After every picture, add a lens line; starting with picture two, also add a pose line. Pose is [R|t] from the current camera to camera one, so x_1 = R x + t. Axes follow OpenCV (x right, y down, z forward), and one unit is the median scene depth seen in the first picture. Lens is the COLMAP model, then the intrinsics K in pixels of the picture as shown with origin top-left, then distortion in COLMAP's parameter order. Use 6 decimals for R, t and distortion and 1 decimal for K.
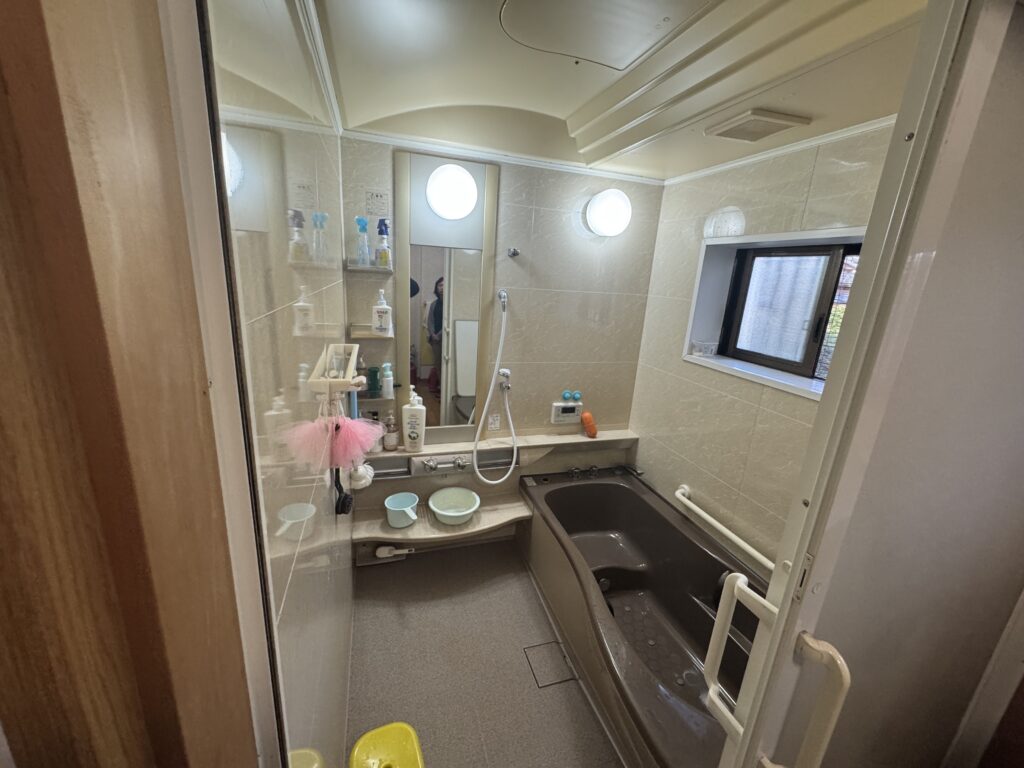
lens RADIAL K [[407.2, 0, 511.5], [0, 407.2, 382.7], [0, 0, 1]] dist [-0.003191, -0.000408]
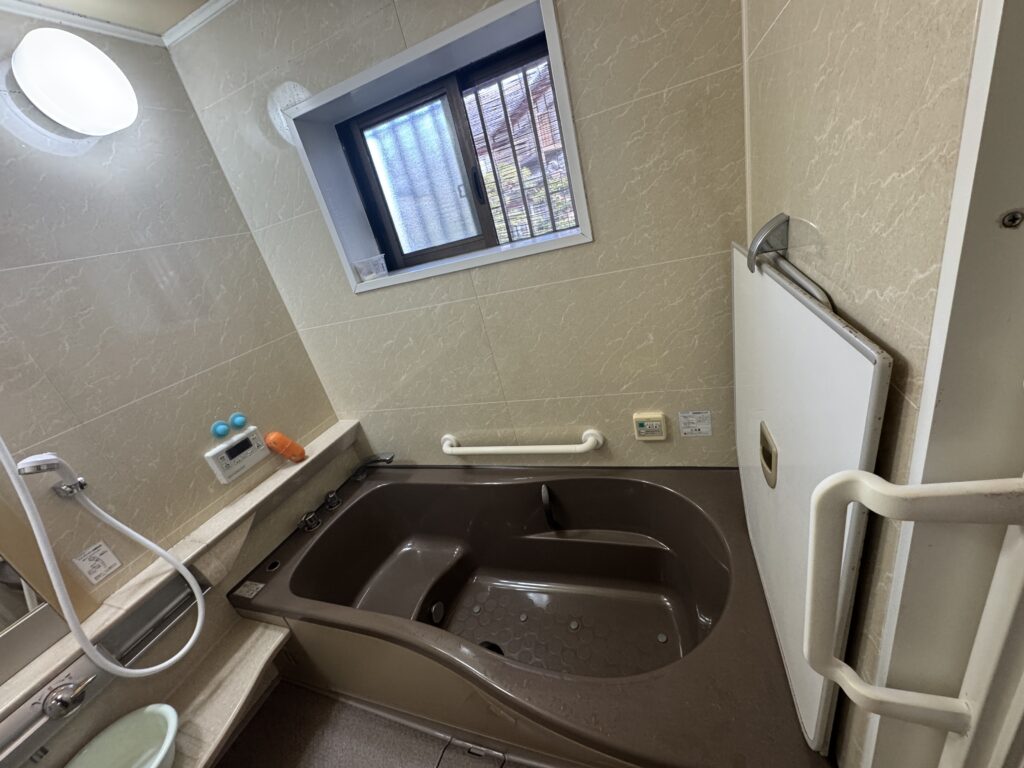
lens RADIAL K [[407.2, 0, 511.5], [0, 407.2, 382.7], [0, 0, 1]] dist [-0.003191, -0.000408]
pose [[0.574446, -0.498840, 0.648976, 0.032132], [0.467651, 0.850717, 0.239965, 0.030530], [-0.671799, 0.165647, 0.721974, 0.298353]]
